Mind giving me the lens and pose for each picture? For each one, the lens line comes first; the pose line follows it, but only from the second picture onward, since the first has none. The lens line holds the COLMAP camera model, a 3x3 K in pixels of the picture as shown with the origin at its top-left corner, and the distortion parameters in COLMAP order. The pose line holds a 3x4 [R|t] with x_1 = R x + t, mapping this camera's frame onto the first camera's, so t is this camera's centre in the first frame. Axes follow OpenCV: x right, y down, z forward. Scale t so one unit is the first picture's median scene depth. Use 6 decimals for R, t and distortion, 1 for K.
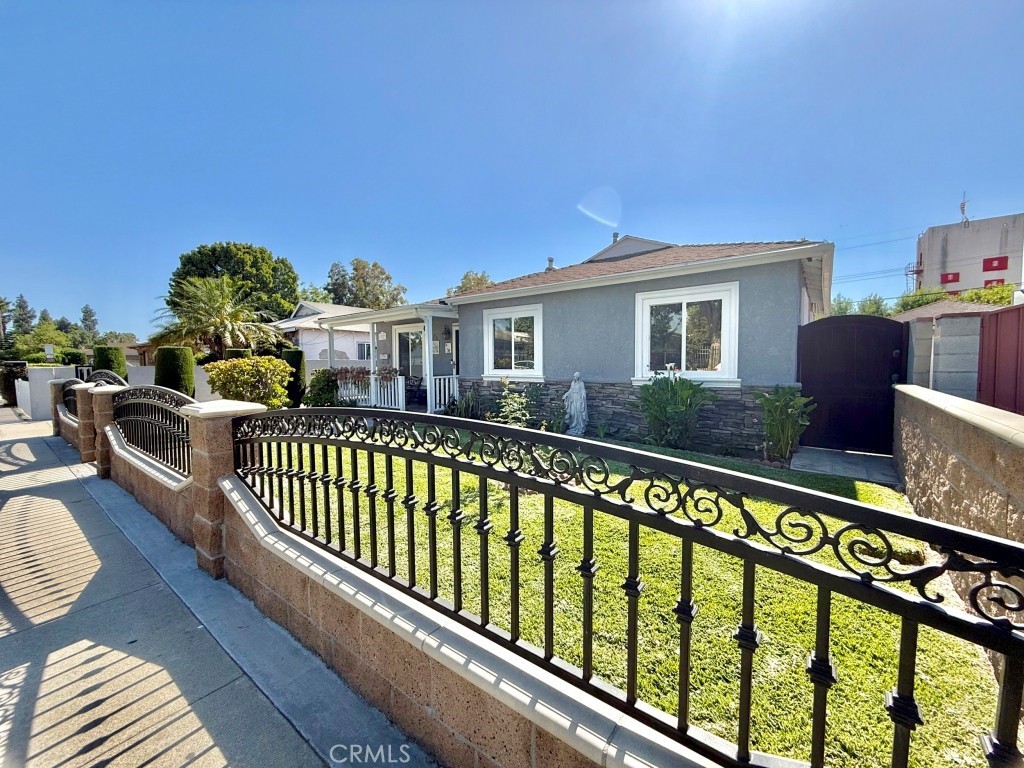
lens RADIAL K [[406.4, 0, 512.0], [0, 406.4, 384.0], [0, 0, 1]] dist [-0.001511, -0.000114]
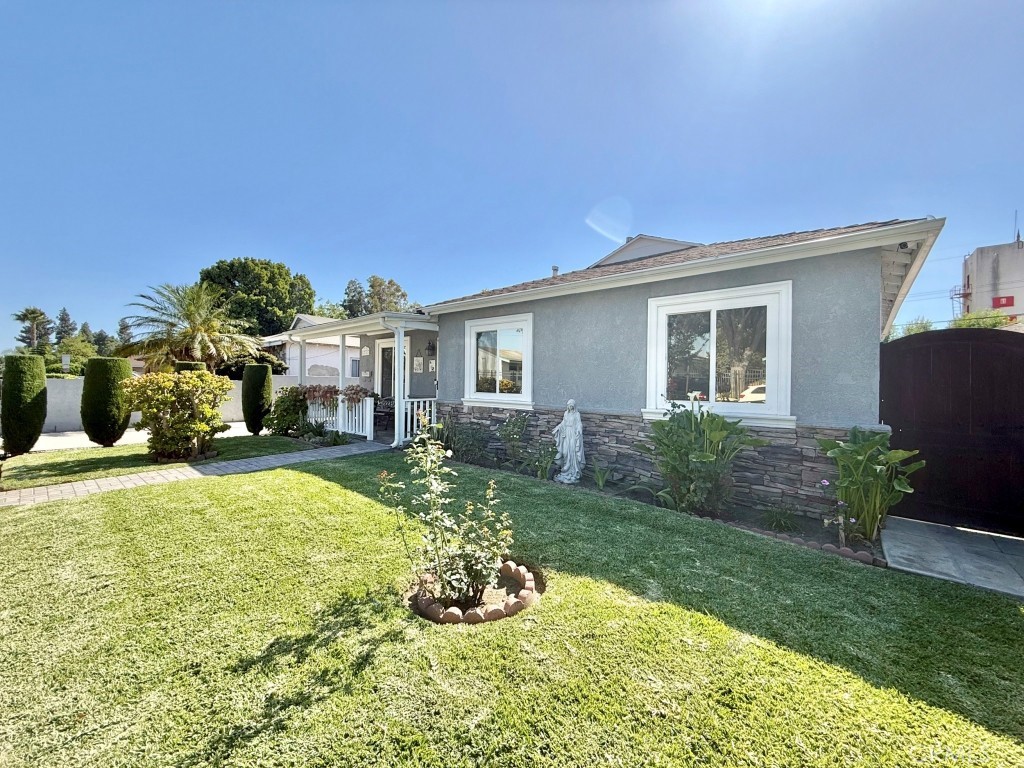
lens RADIAL K [[406.4, 0, 512.0], [0, 406.4, 384.0], [0, 0, 1]] dist [-0.001511, -0.000114]
pose [[0.998656, 0.022357, -0.046750, 0.067890], [-0.024617, 0.998527, -0.048350, -0.015006], [0.045600, 0.049435, 0.997736, 0.180499]]
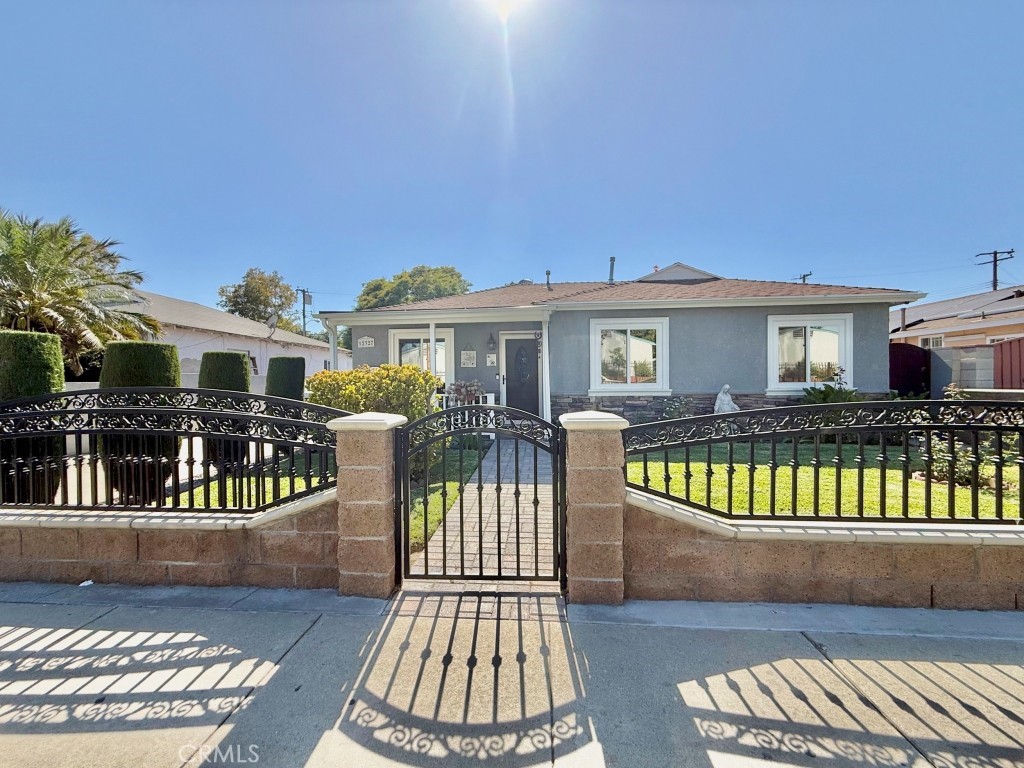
lens RADIAL K [[379.3, 0, 512.0], [0, 379.3, 384.0], [0, 0, 1]] dist [-0.000146, -0.000012]
pose [[0.834571, -0.019422, 0.550558, -0.698826], [0.035481, 0.999198, -0.018536, -0.027402], [-0.549757, 0.035004, 0.834591, 0.395789]]
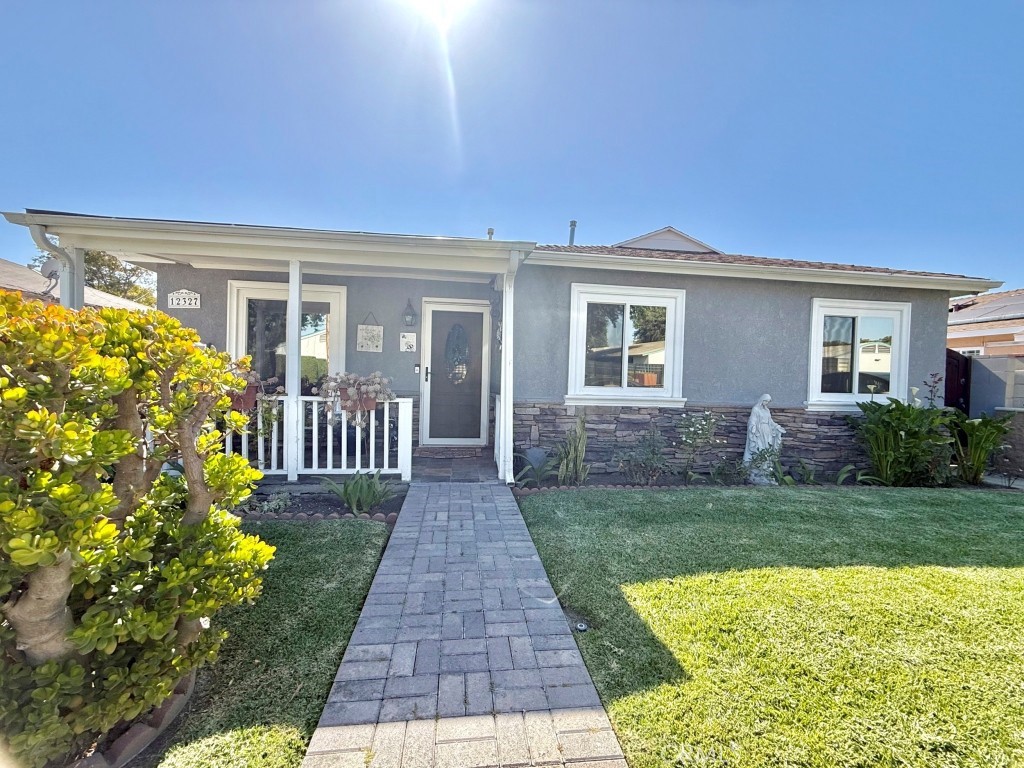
lens RADIAL K [[420.0, 0, 512.0], [0, 420.0, 384.0], [0, 0, 1]] dist [-0.003164, -0.000236]
pose [[0.710875, 0.003582, 0.703309, -0.557307], [0.003133, 0.999961, -0.008260, -0.035539], [-0.703311, 0.008075, 0.710836, 0.645989]]
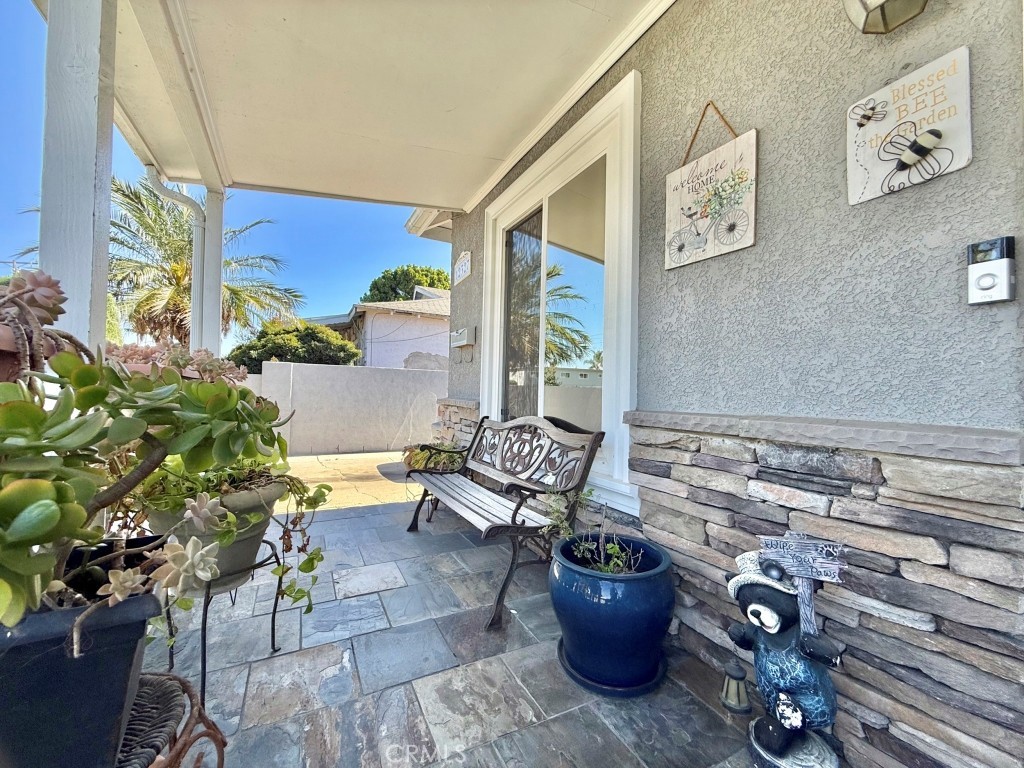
lens RADIAL K [[406.4, 0, 512.0], [0, 406.4, 384.0], [0, 0, 1]] dist [-0.001511, -0.000114]
pose [[0.907631, 0.015583, -0.419481, -0.245934], [-0.048699, 0.996472, -0.068353, -0.028944], [0.416935, 0.082468, 0.905187, 1.113123]]
